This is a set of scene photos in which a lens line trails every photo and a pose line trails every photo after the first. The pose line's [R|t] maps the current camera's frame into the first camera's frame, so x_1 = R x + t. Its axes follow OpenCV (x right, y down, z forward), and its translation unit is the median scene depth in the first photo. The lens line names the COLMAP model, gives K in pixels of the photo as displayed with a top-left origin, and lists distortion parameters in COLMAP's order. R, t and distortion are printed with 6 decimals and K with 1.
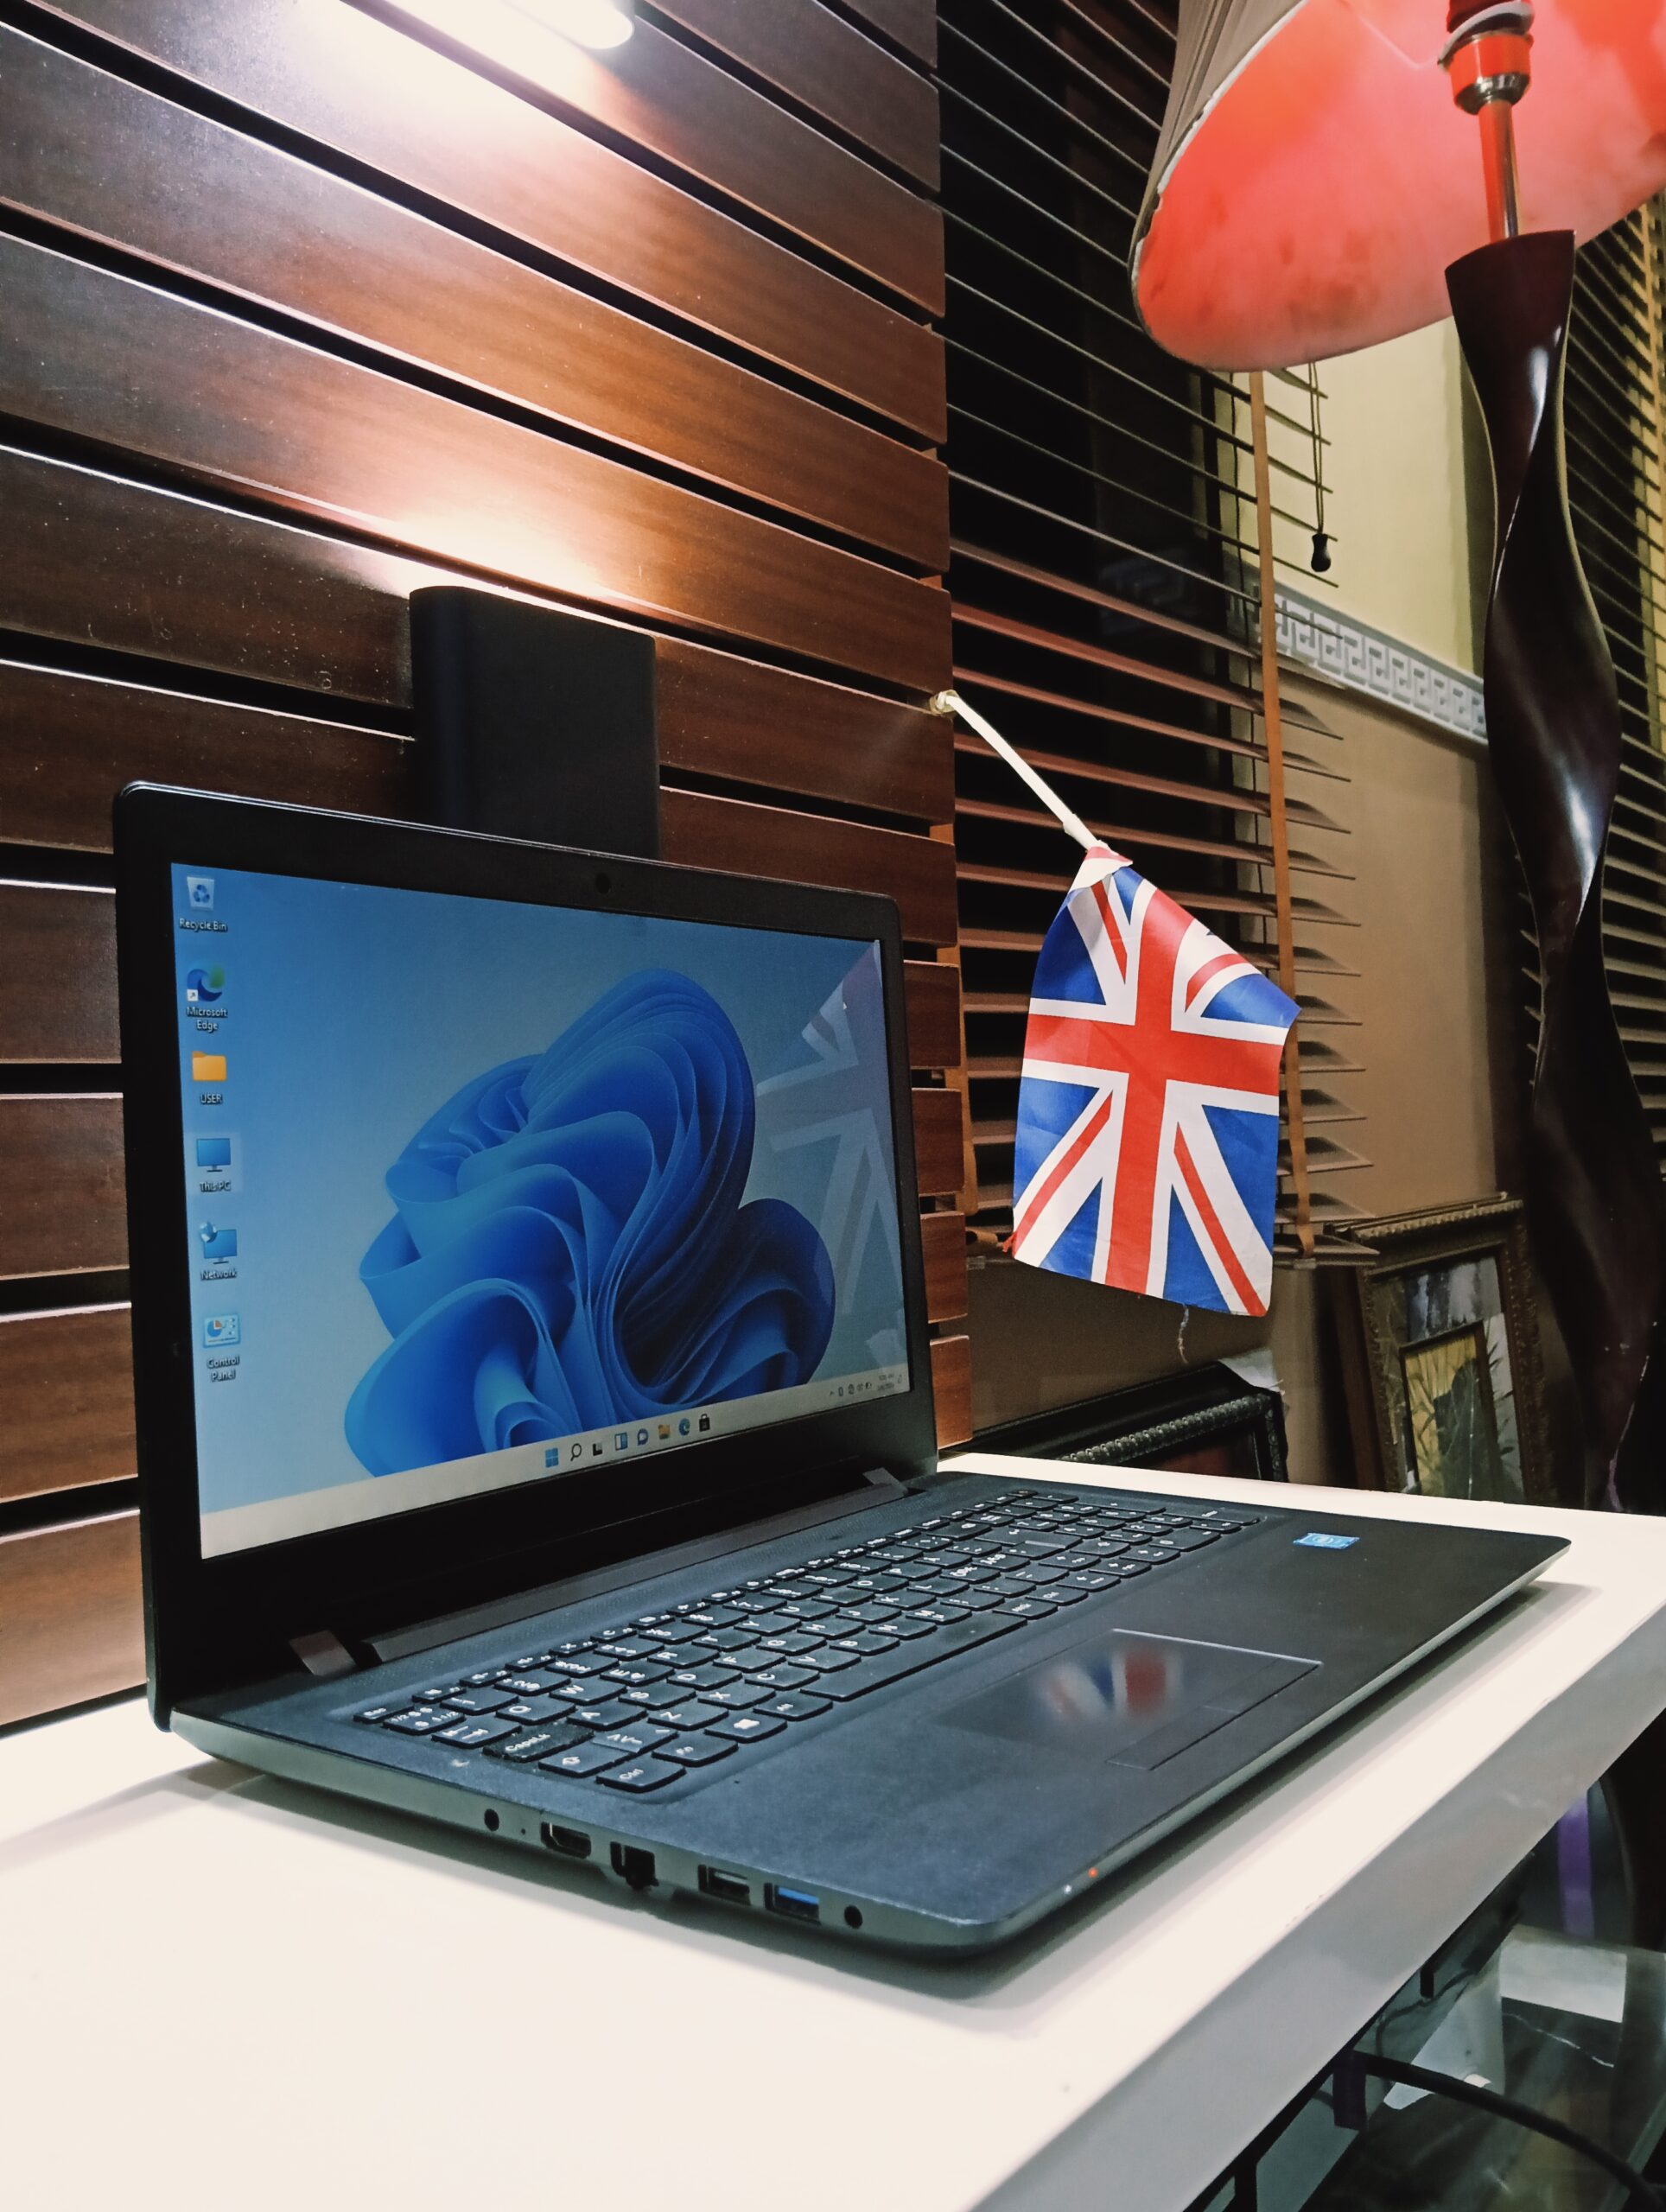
lens RADIAL K [[1816.7, 0, 833.0], [0, 1816.7, 1106.0], [0, 0, 1]] dist [-0.011832, -0.022728]
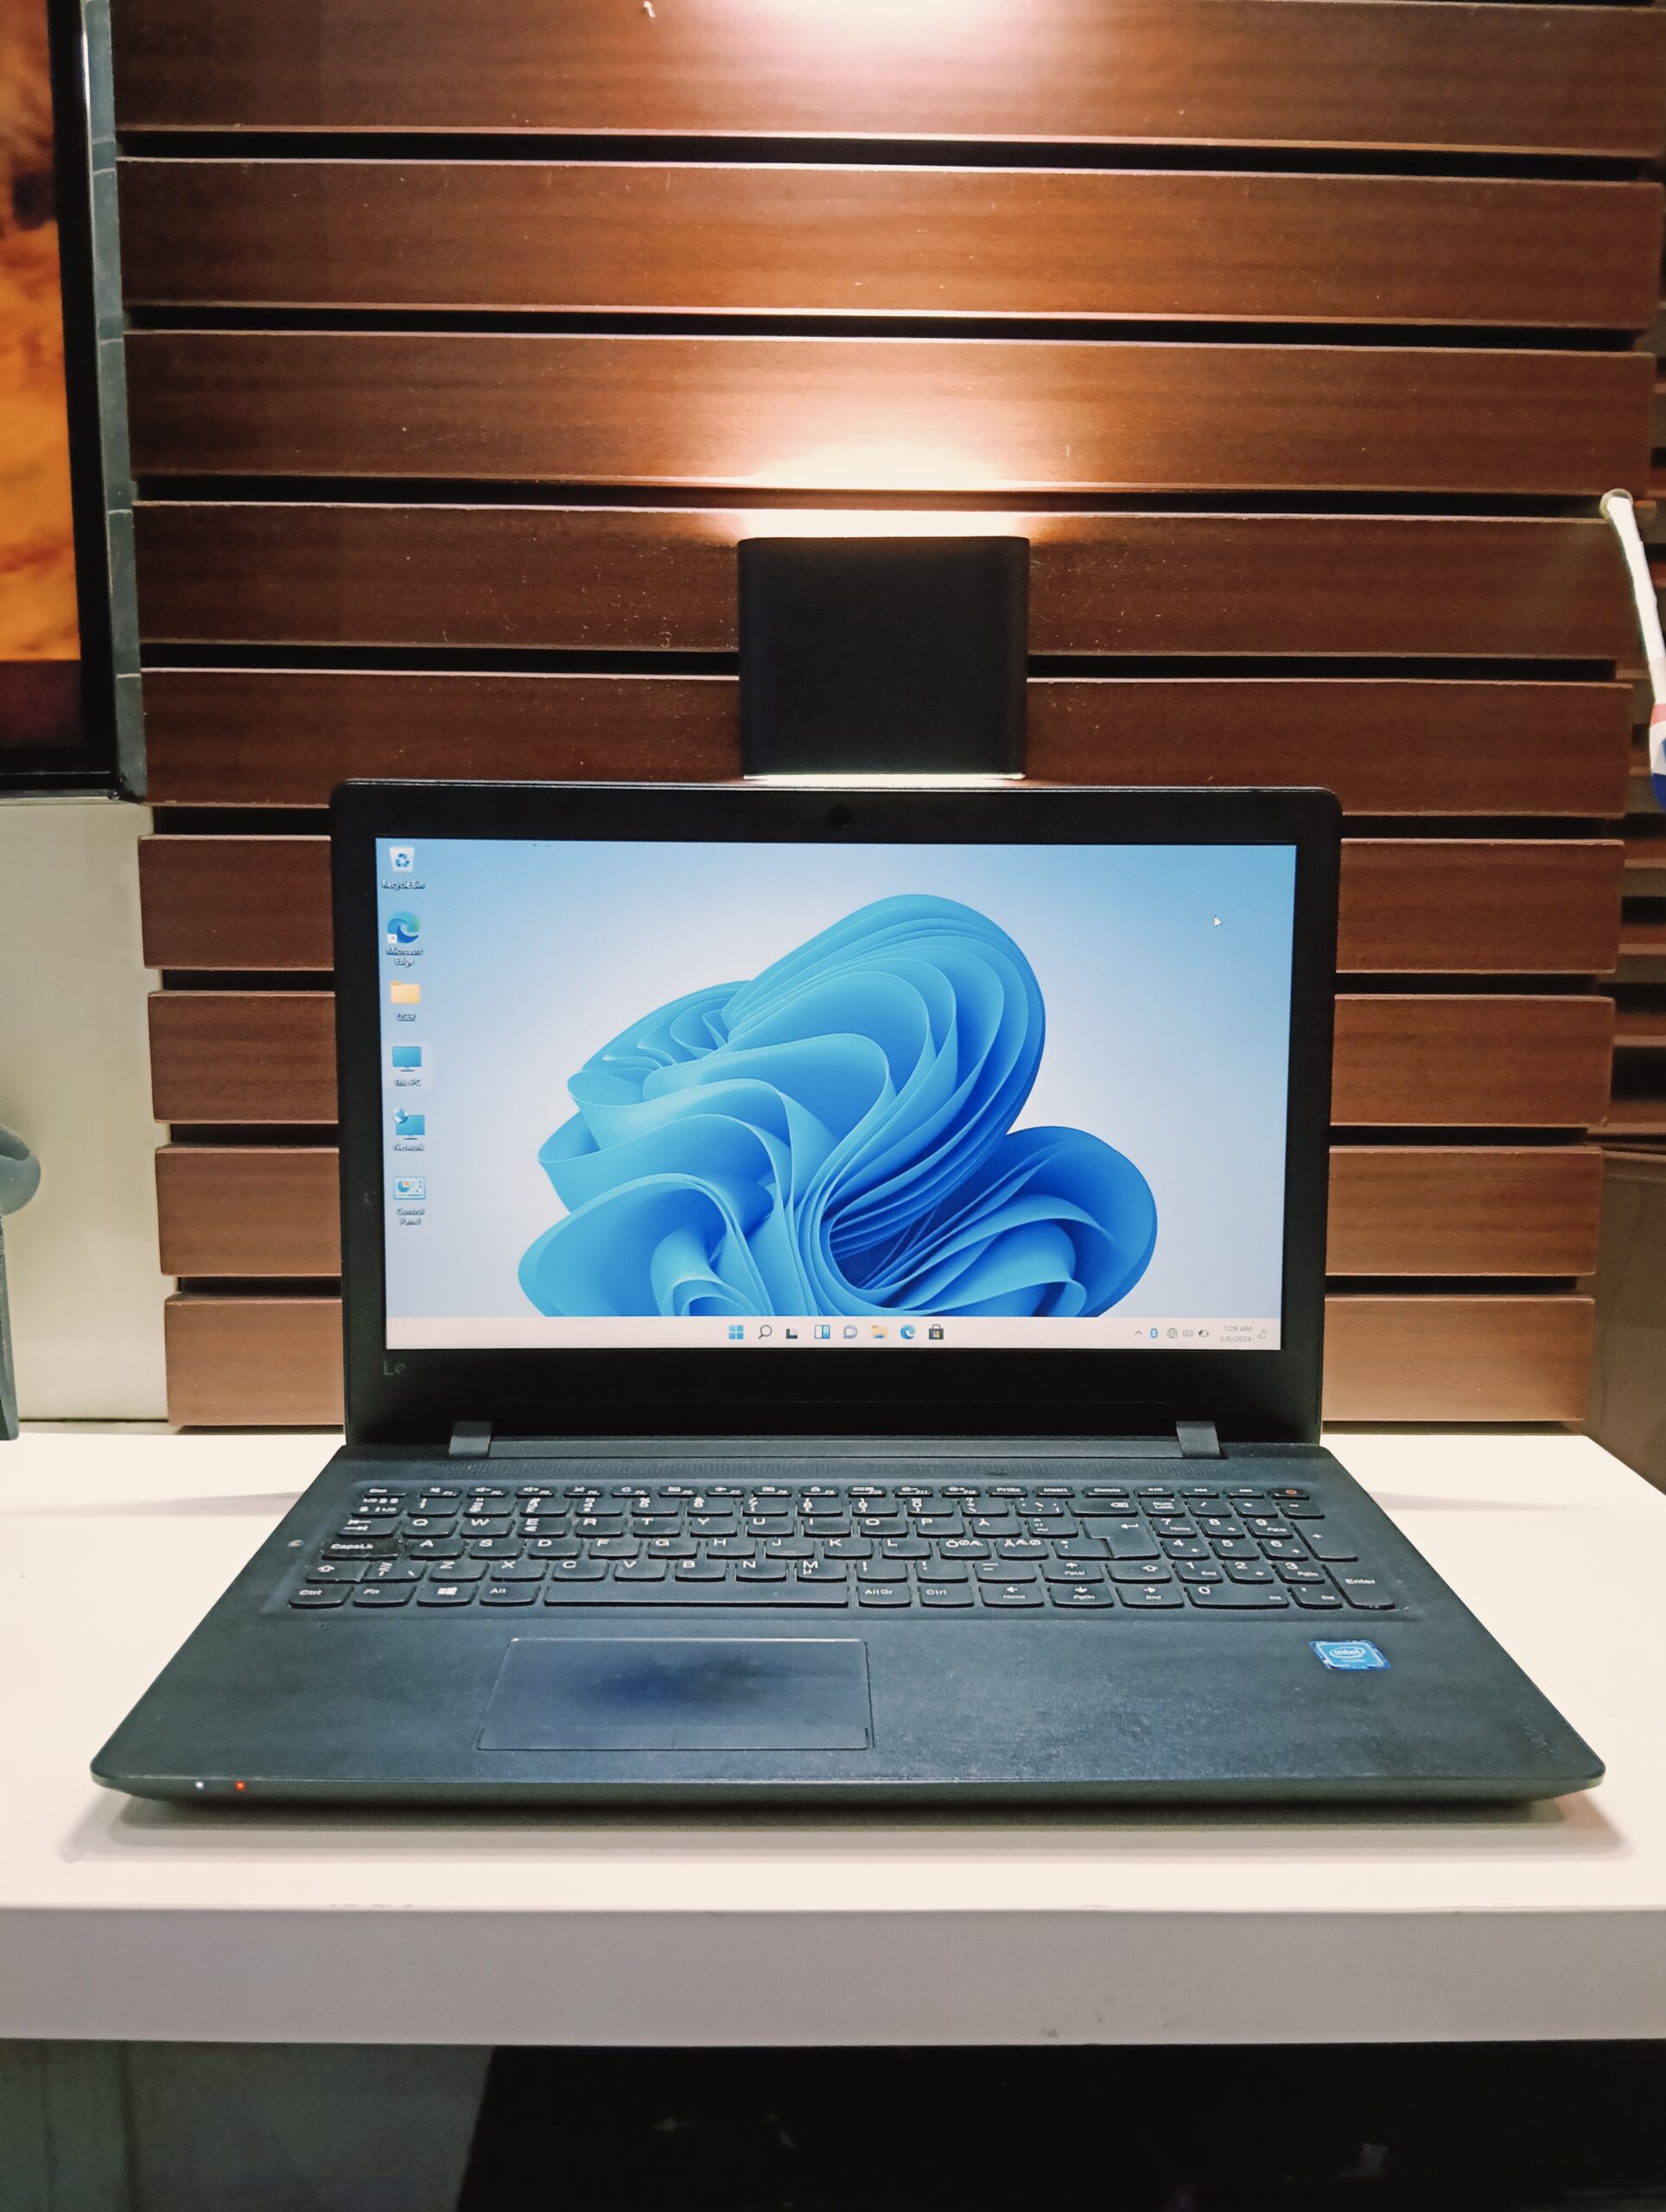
lens RADIAL K [[1816.7, 0, 833.0], [0, 1816.7, 1106.0], [0, 0, 1]] dist [-0.011832, -0.022728]
pose [[0.629563, 0.149256, -0.762479, 0.751541], [-0.020052, 0.984169, 0.176096, -0.154057], [0.776691, -0.095574, 0.622589, 0.349082]]
